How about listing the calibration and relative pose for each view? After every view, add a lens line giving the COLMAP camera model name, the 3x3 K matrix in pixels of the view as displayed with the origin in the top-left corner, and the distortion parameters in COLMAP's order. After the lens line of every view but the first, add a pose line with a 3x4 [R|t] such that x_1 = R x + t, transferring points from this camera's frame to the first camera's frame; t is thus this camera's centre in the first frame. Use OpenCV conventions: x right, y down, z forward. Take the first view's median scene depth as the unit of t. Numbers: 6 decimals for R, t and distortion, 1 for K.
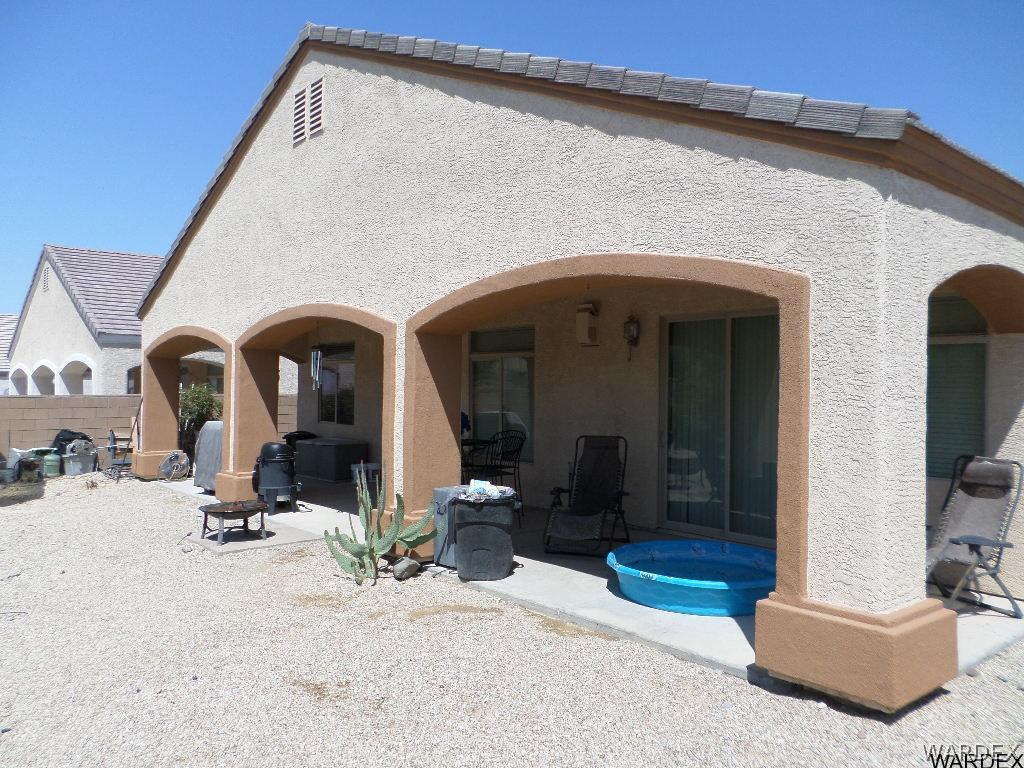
lens RADIAL K [[778.4, 0, 505.5], [0, 778.4, 375.1], [0, 0, 1]] dist [-0.014366, 0.027136]
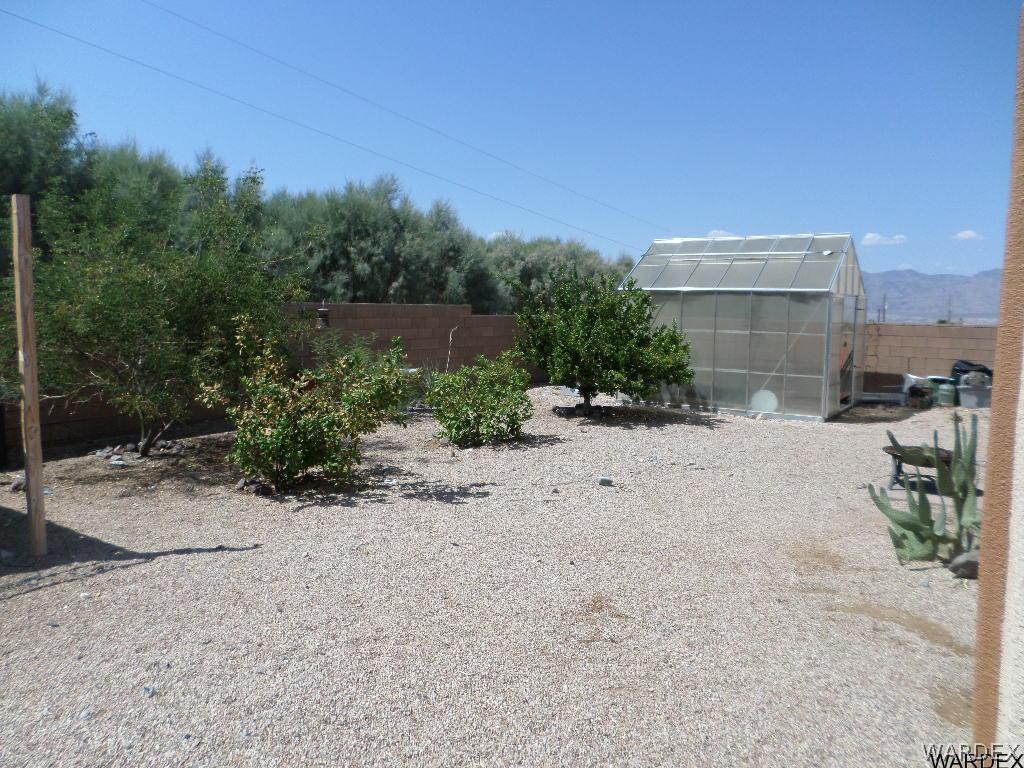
lens RADIAL K [[778.4, 0, 529.6], [0, 778.4, 383.2], [0, 0, 1]] dist [-0.014366, 0.027136]
pose [[0.326094, 0.099834, -0.940051, 0.266071], [-0.007944, 0.994662, 0.102879, 0.003191], [0.945304, -0.026081, 0.325147, 0.240695]]
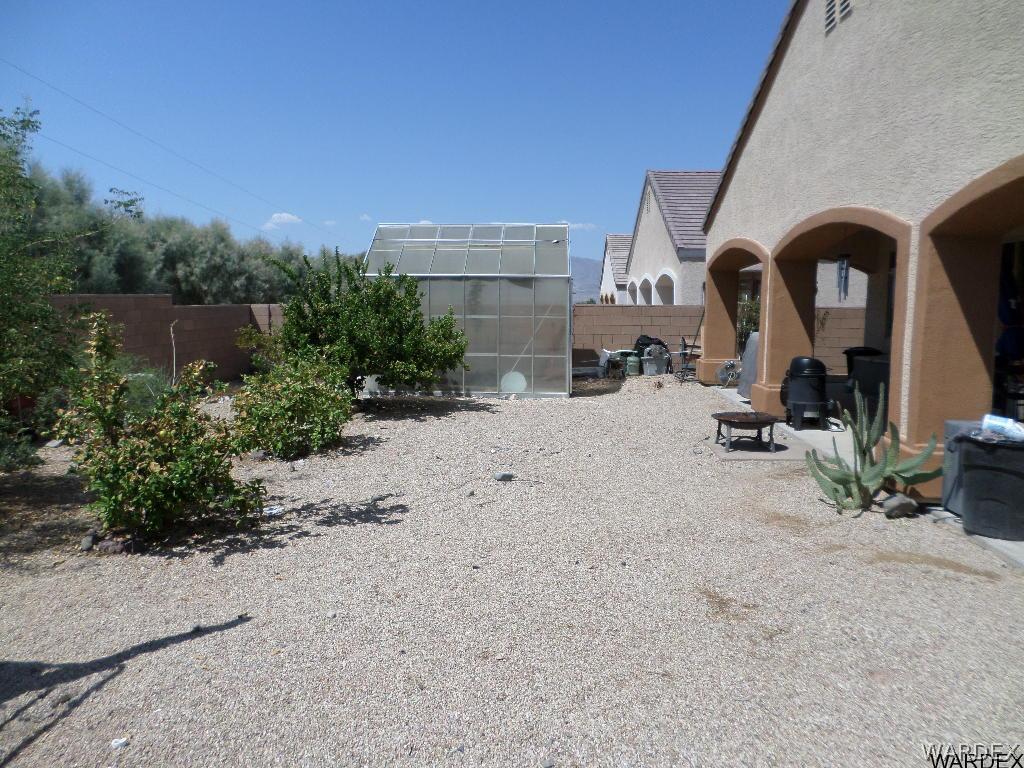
lens RADIAL K [[778.4, 0, 509.9], [0, 778.4, 364.0], [0, 0, 1]] dist [-0.014366, 0.027136]
pose [[0.737209, 0.062911, -0.672730, 0.084340], [0.004251, 0.995204, 0.097726, 0.000032], [0.675651, -0.074905, 0.733406, 0.043717]]
